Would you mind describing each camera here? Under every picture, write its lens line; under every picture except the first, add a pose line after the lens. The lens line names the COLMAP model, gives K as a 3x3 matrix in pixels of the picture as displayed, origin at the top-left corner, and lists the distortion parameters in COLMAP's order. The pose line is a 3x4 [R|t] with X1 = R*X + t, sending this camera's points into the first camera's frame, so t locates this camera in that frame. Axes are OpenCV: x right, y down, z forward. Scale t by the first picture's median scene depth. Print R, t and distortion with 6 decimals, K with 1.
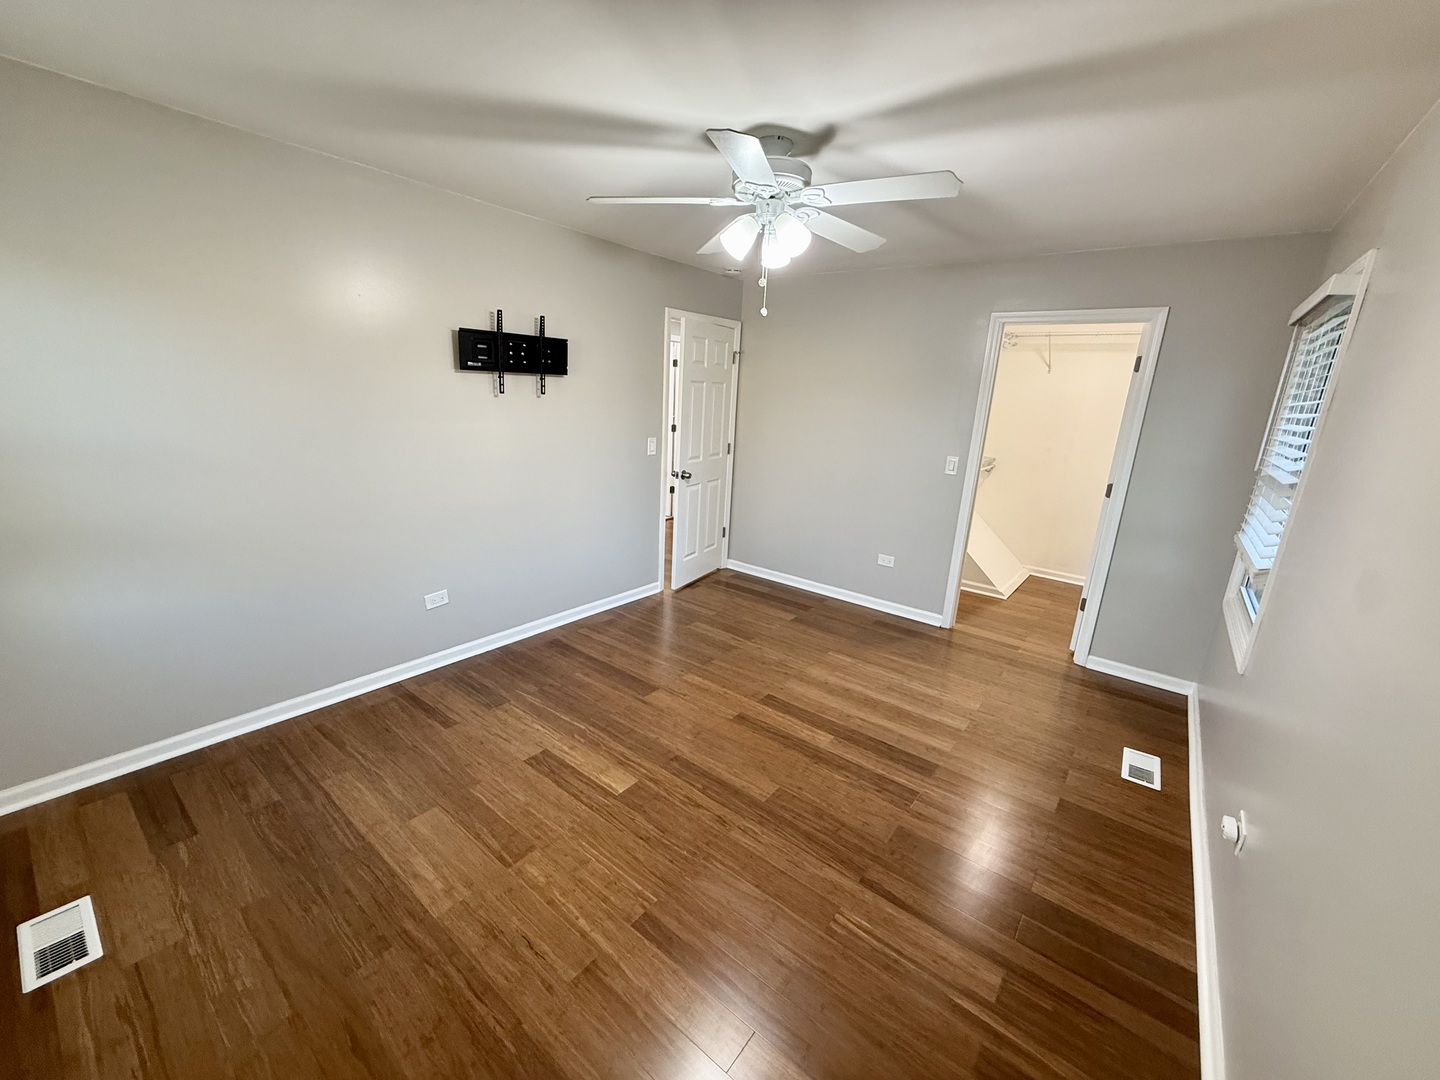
lens RADIAL K [[573.9, 0, 717.1], [0, 573.9, 541.6], [0, 0, 1]] dist [-0.000005, 0.000297]
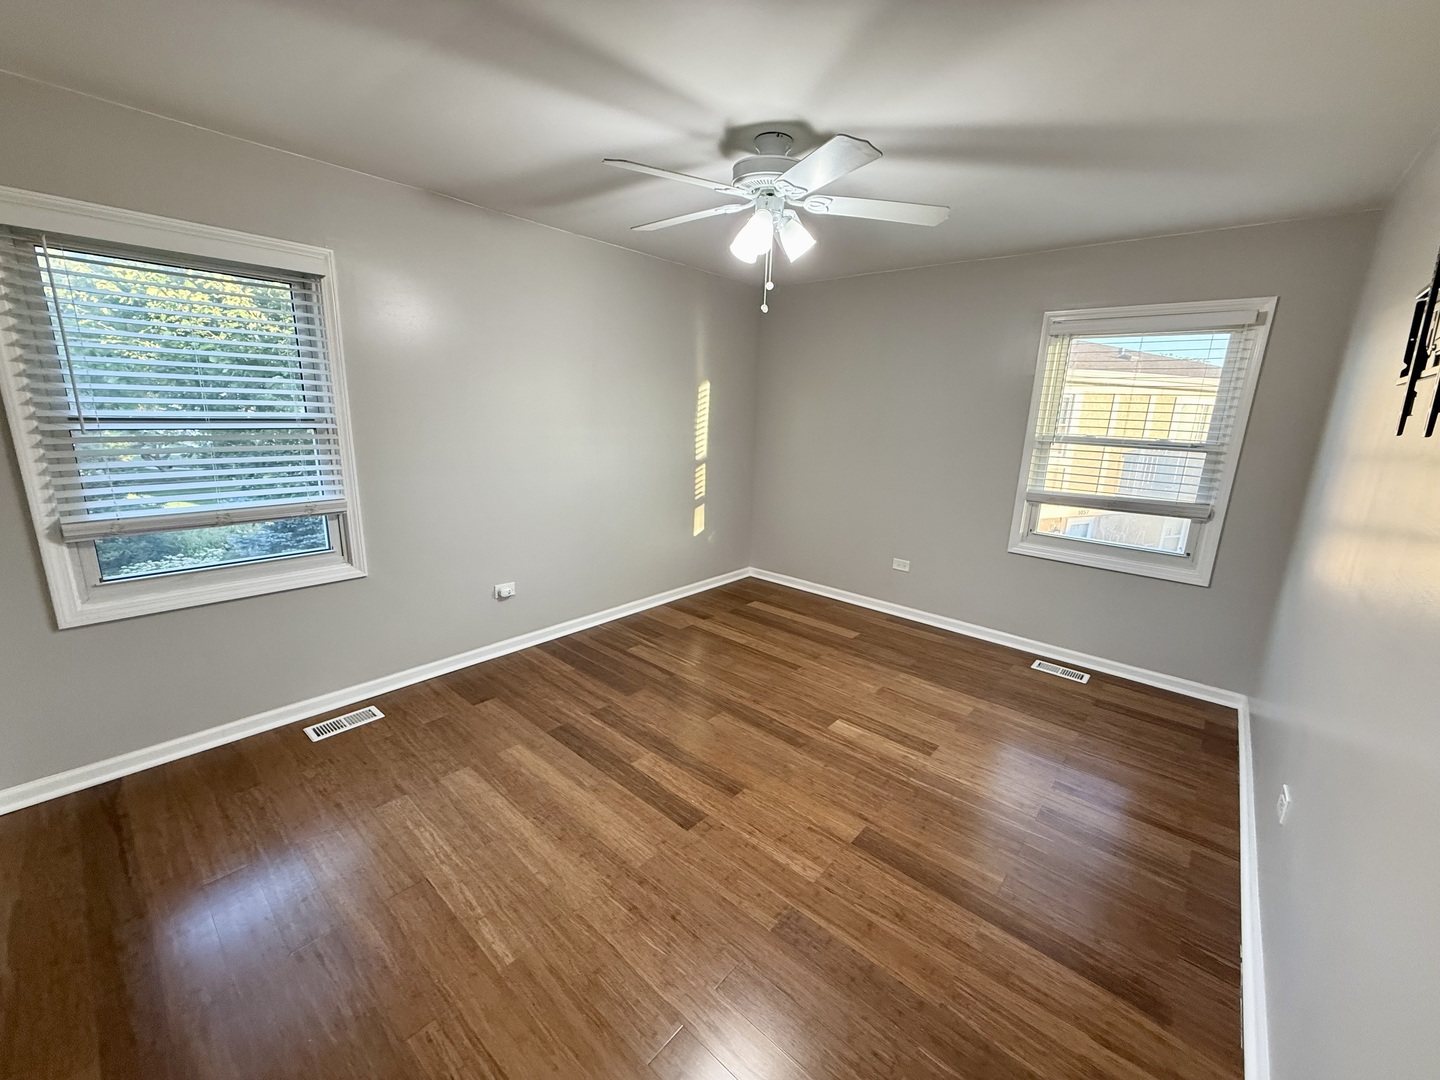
lens RADIAL K [[573.9, 0, 717.7], [0, 573.9, 535.9], [0, 0, 1]] dist [-0.000005, 0.000297]
pose [[-0.995030, -0.093563, 0.034077, 0.080148], [-0.066643, 0.880012, 0.470252, -0.446723], [-0.073986, 0.465644, -0.881874, 1.786534]]
